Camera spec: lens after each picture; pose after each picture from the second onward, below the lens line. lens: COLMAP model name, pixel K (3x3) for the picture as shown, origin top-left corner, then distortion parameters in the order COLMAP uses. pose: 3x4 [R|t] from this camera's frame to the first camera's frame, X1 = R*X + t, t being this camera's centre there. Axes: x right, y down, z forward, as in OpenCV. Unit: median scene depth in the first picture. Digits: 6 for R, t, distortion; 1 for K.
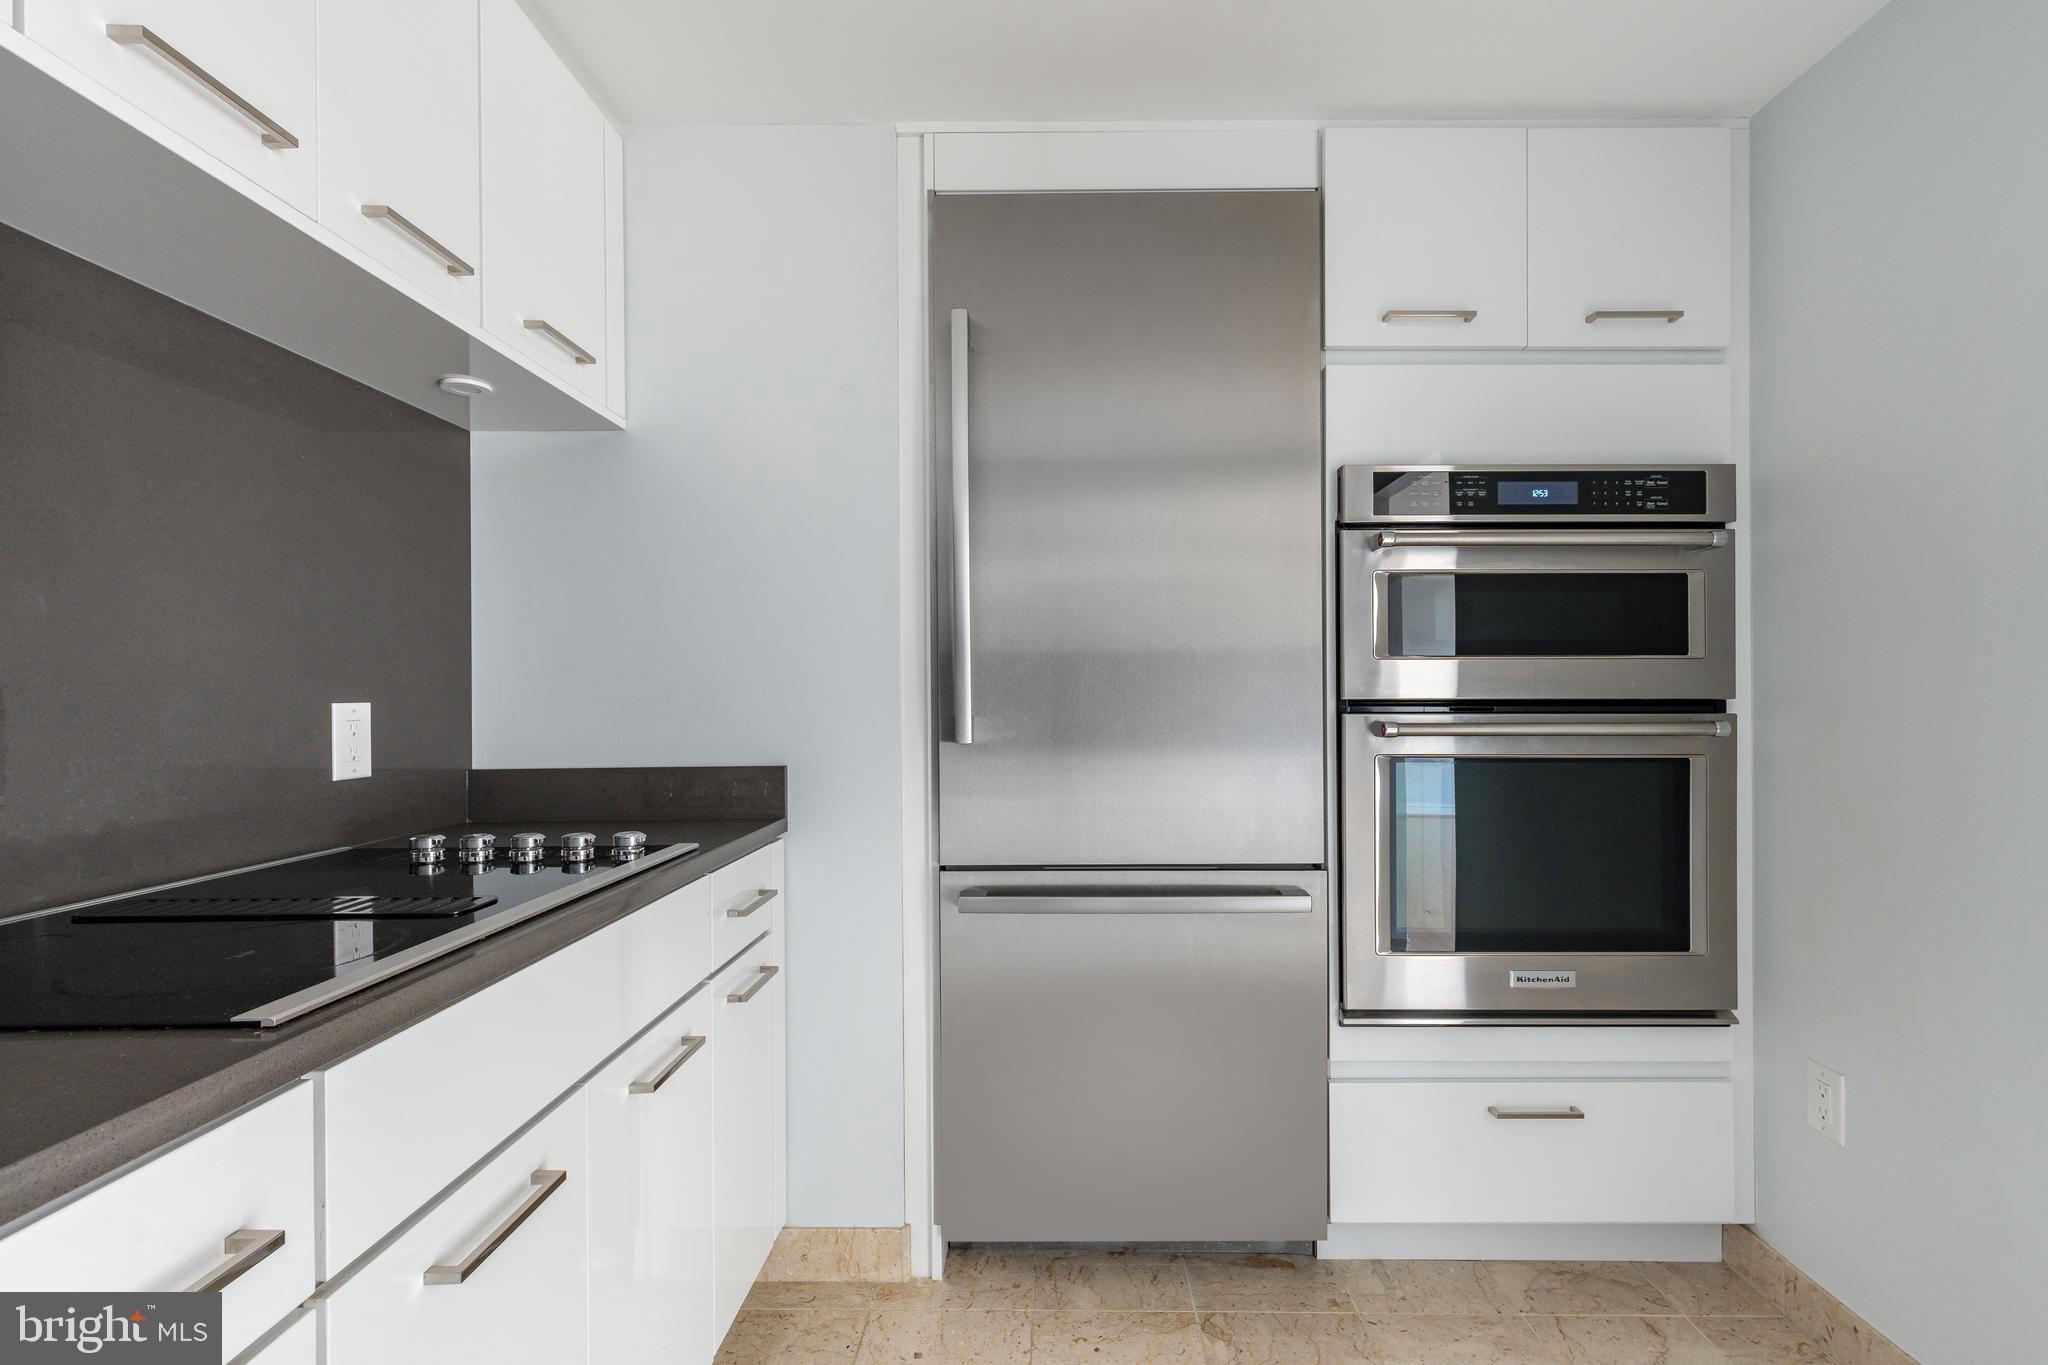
lens RADIAL K [[923.2, 0, 1028.3], [0, 923.2, 684.5], [0, 0, 1]] dist [0.003329, 0.000324]
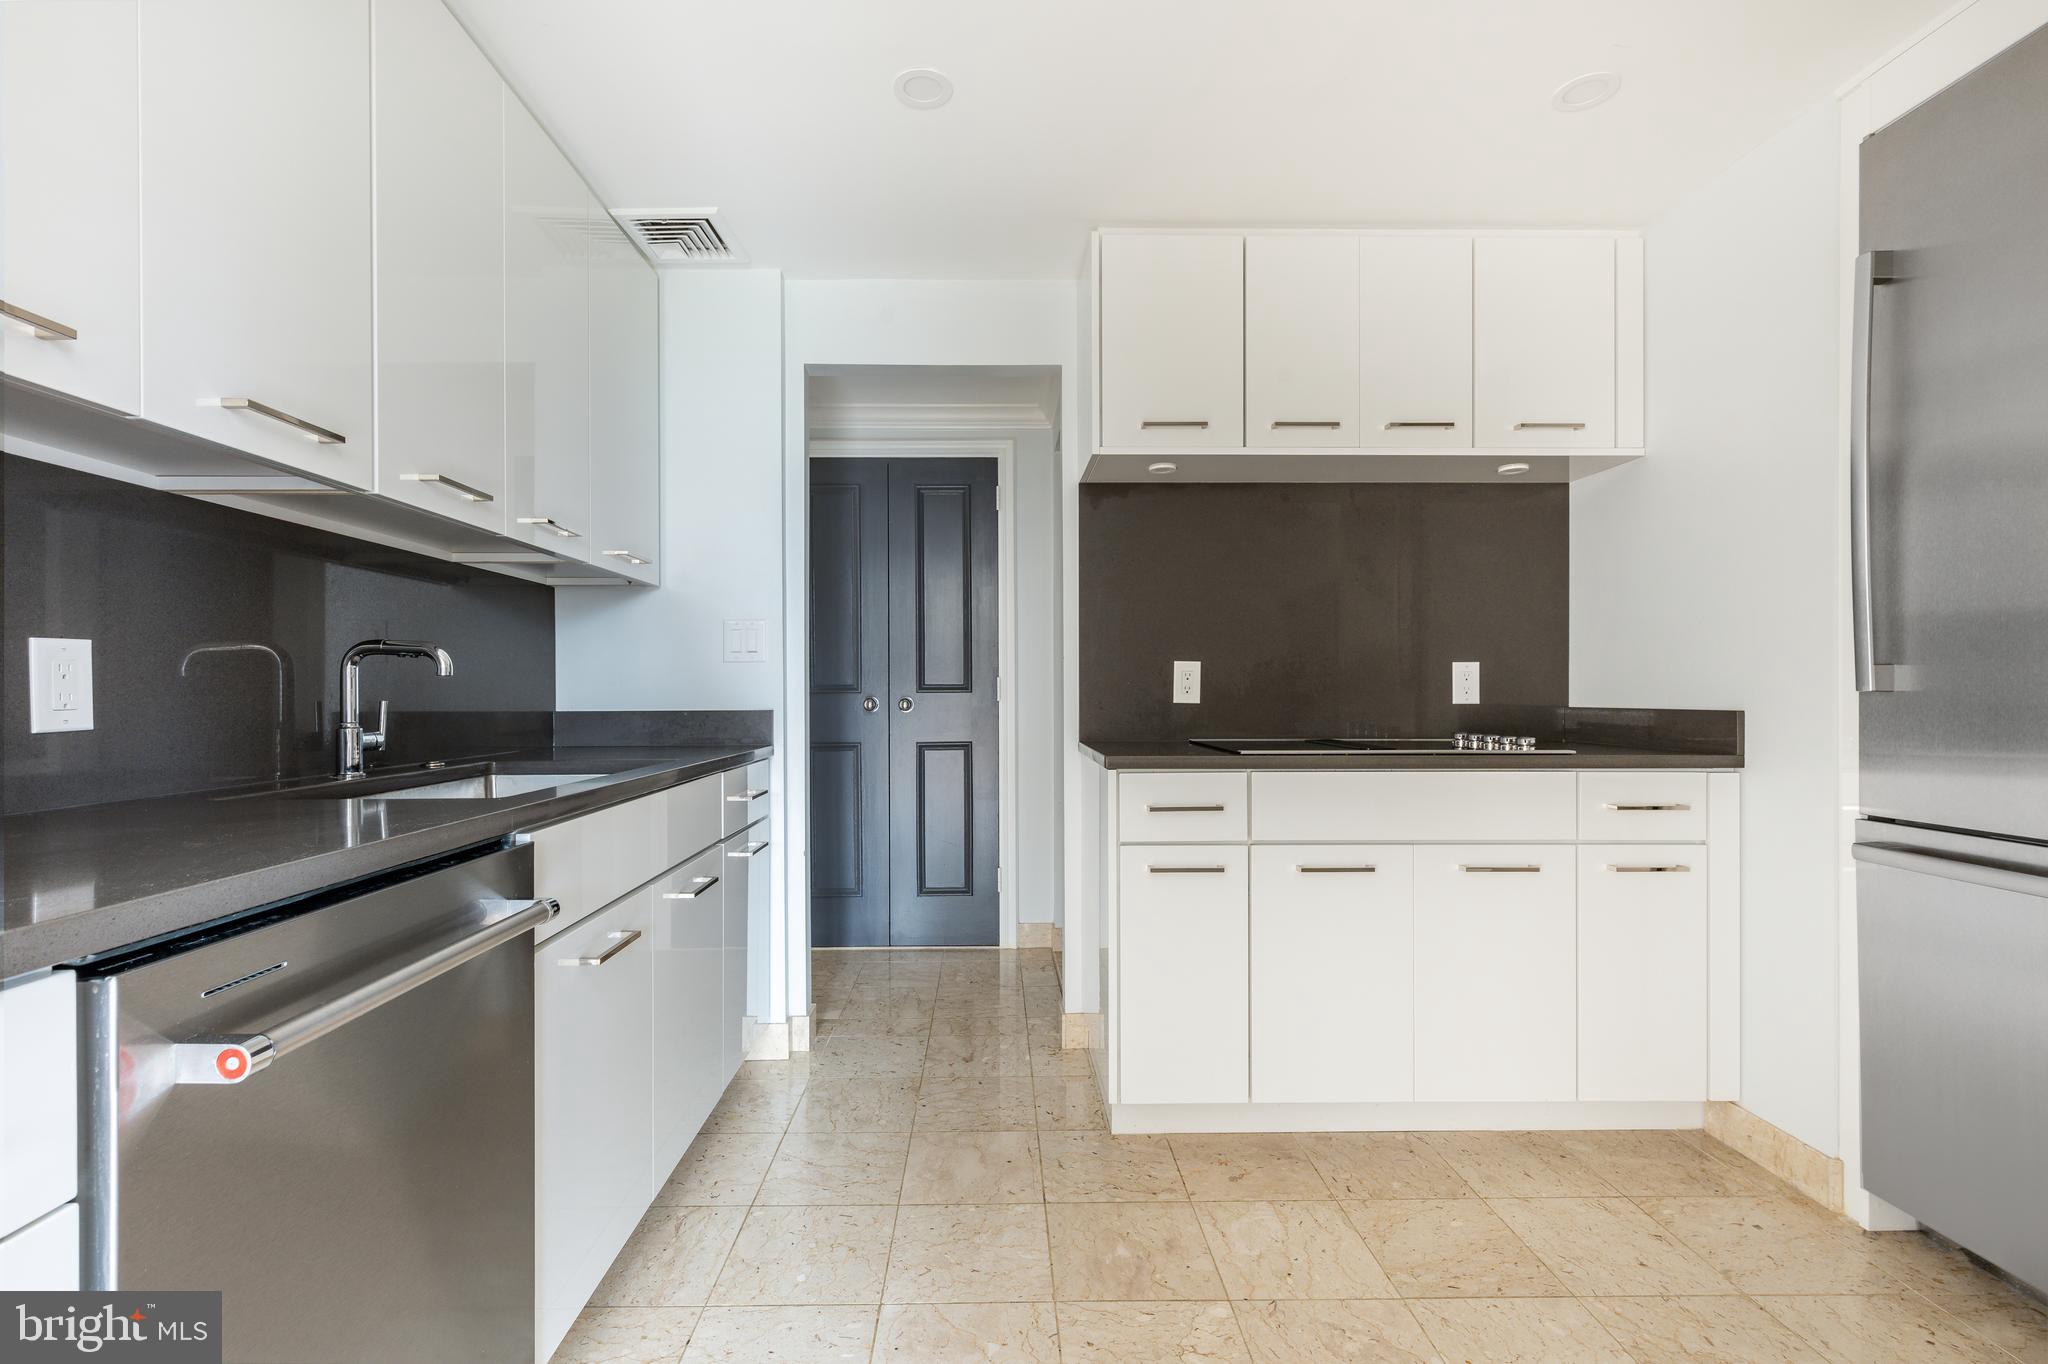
lens RADIAL K [[923.2, 0, 1014.9], [0, 923.2, 689.5], [0, 0, 1]] dist [0.003329, 0.000324]
pose [[0.030558, 0.004941, -0.999521, 0.885005], [0.005248, 0.999973, 0.005103, 0.049761], [0.999519, -0.005401, 0.030531, 0.051642]]
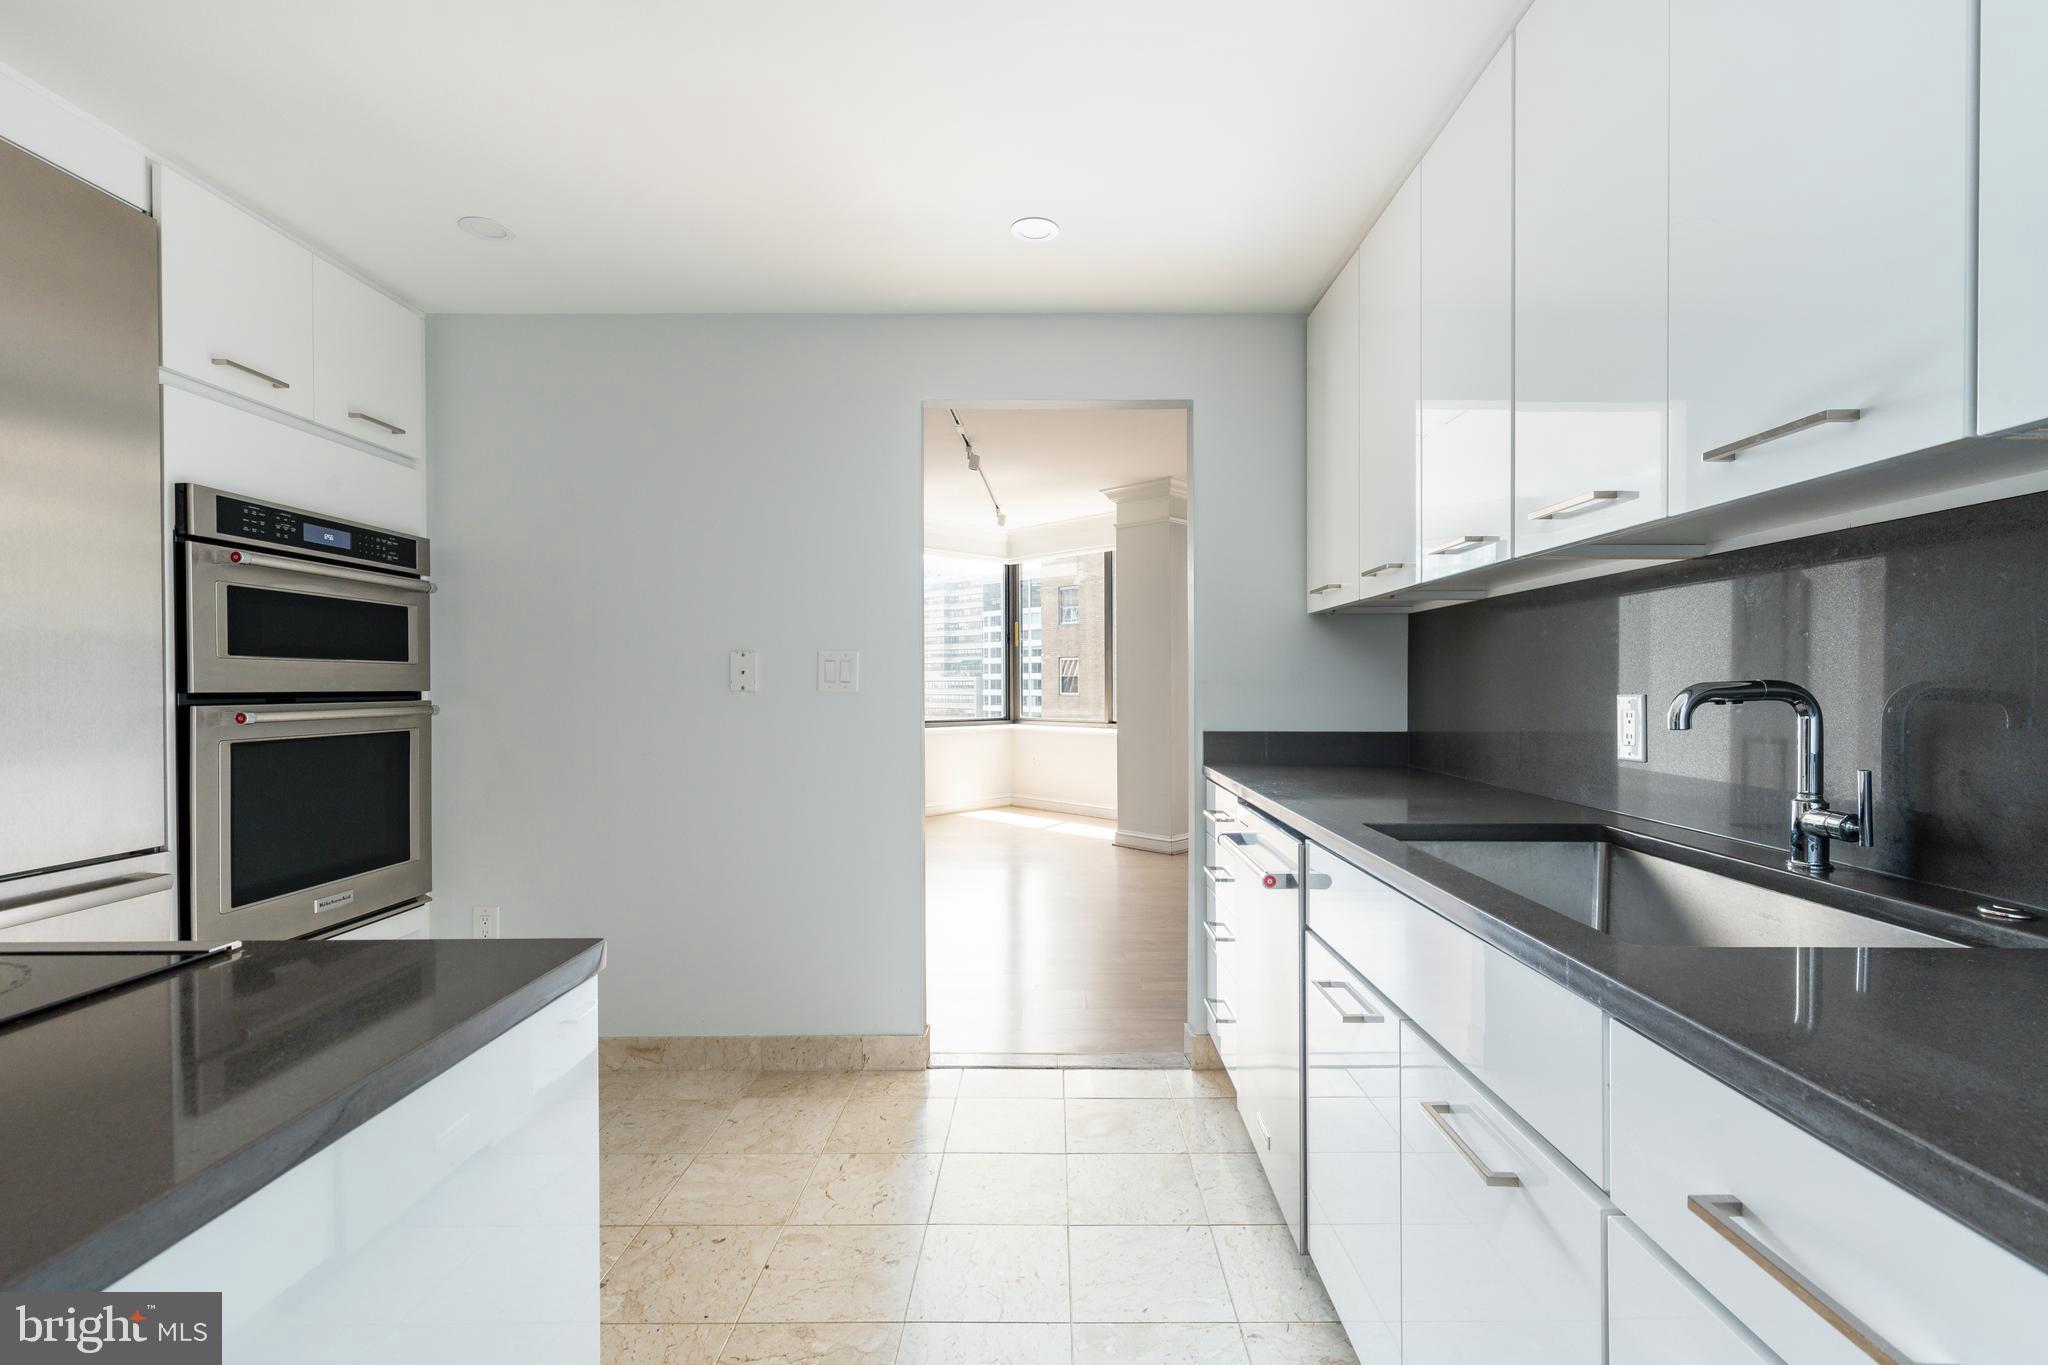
lens RADIAL K [[923.2, 0, 1028.2], [0, 923.2, 687.6], [0, 0, 1]] dist [0.003329, 0.000324]
pose [[0.021664, -0.001841, 0.999764, -0.753953], [0.001187, 0.999998, 0.001815, 0.008392], [-0.999765, 0.001147, 0.021666, -0.033724]]
